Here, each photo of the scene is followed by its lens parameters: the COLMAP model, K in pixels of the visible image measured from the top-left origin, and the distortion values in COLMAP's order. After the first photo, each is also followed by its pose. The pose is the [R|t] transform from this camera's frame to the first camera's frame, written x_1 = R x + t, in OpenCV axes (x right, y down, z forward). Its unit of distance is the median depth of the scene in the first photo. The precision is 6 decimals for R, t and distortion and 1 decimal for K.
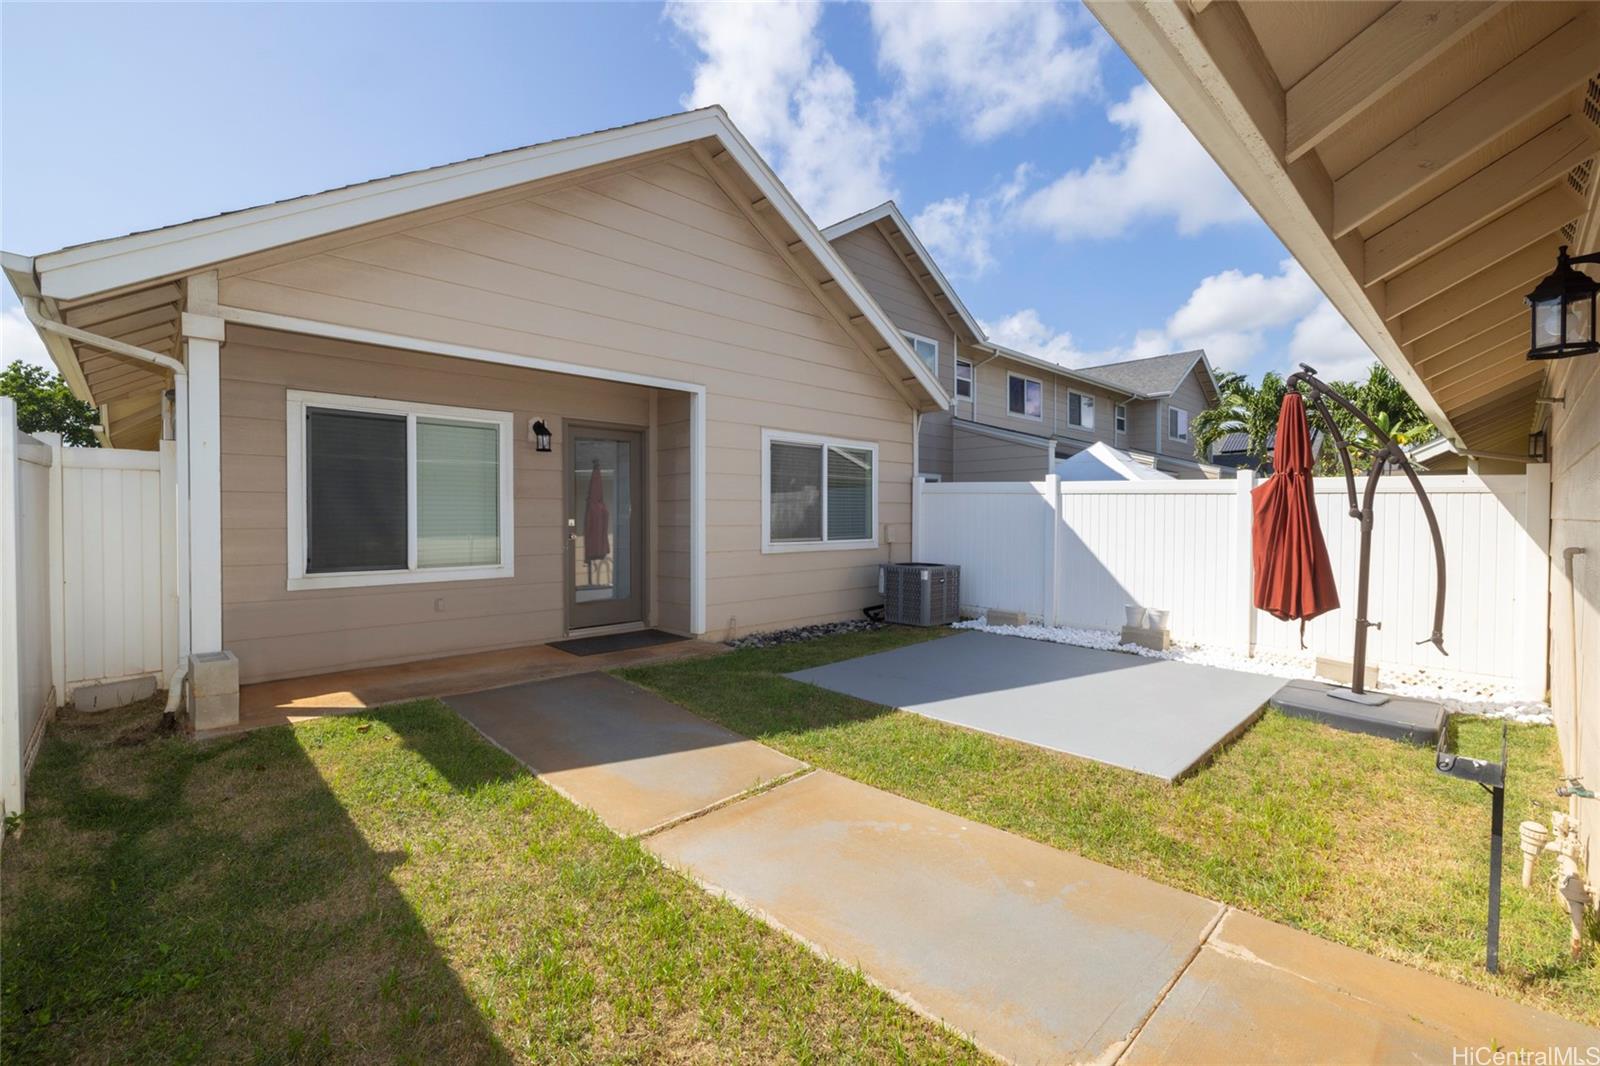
lens RADIAL K [[684.5, 0, 799.7], [0, 684.5, 527.9], [0, 0, 1]] dist [0.000255, 0.000177]
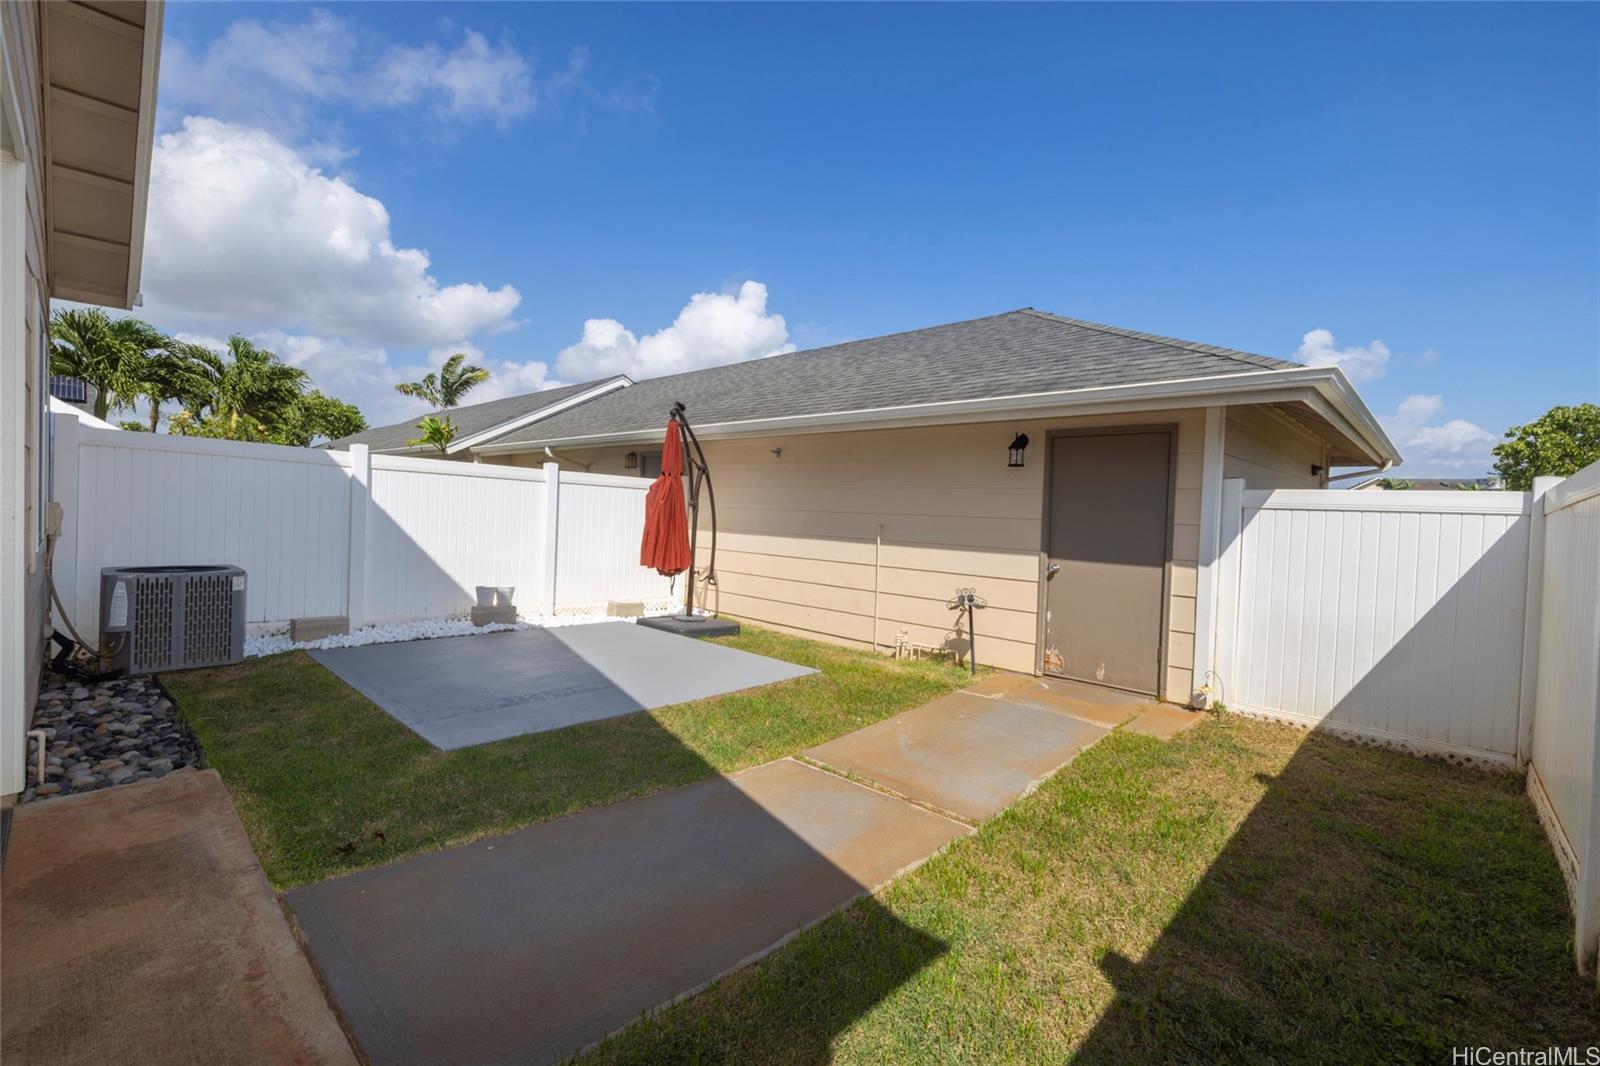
lens RADIAL K [[684.5, 0, 801.0], [0, 684.5, 525.2], [0, 0, 1]] dist [0.000255, 0.000177]
pose [[-0.046281, -0.025536, 0.998602, -1.048170], [-0.015733, 0.999568, 0.024832, -0.020173], [-0.998805, -0.014562, -0.046662, 1.099794]]
